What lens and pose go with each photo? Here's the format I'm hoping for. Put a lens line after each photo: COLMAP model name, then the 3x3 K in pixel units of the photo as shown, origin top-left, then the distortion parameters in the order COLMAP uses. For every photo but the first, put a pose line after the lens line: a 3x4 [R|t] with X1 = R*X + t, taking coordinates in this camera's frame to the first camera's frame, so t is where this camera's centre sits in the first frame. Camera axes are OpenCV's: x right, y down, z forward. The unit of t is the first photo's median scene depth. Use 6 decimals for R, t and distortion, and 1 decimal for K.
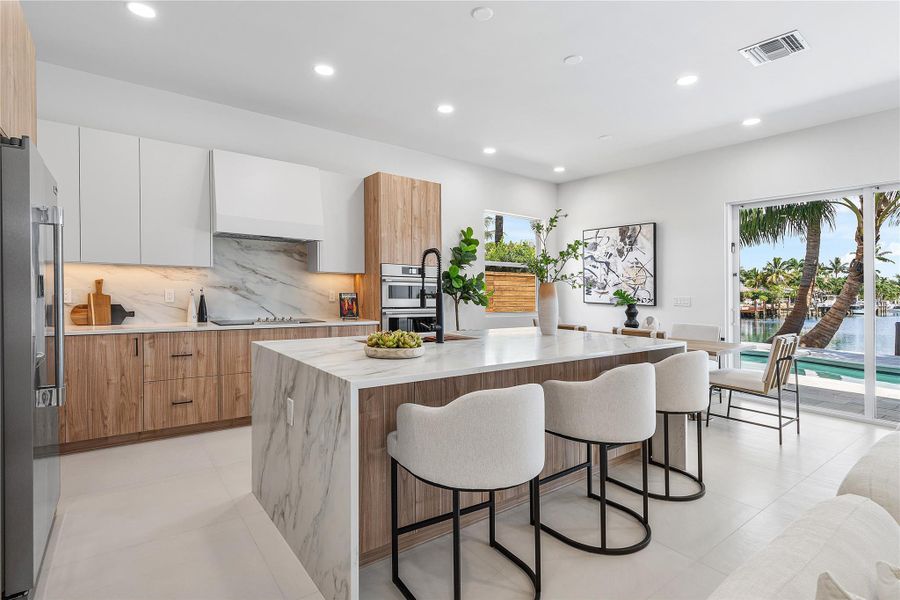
lens RADIAL K [[437.0, 0, 451.1], [0, 437.0, 312.4], [0, 0, 1]] dist [0.000400, 0.000206]
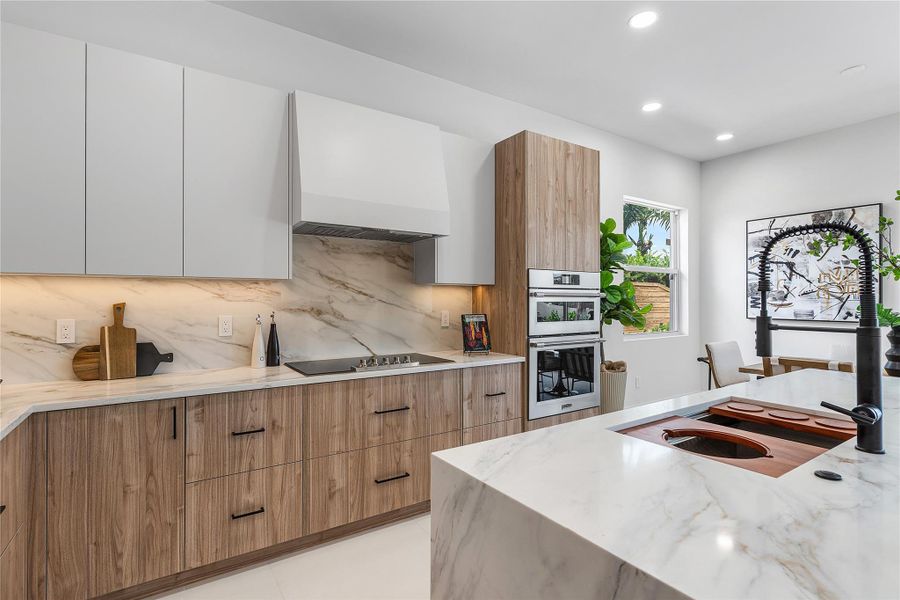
lens RADIAL K [[397.2, 0, 411.2], [0, 397.2, 302.7], [0, 0, 1]] dist [0.001787, 0.000142]
pose [[0.994969, -0.015225, -0.099022, -0.295796], [0.011186, 0.999088, -0.041216, -0.041773], [0.099559, 0.039901, 0.994231, 0.419843]]
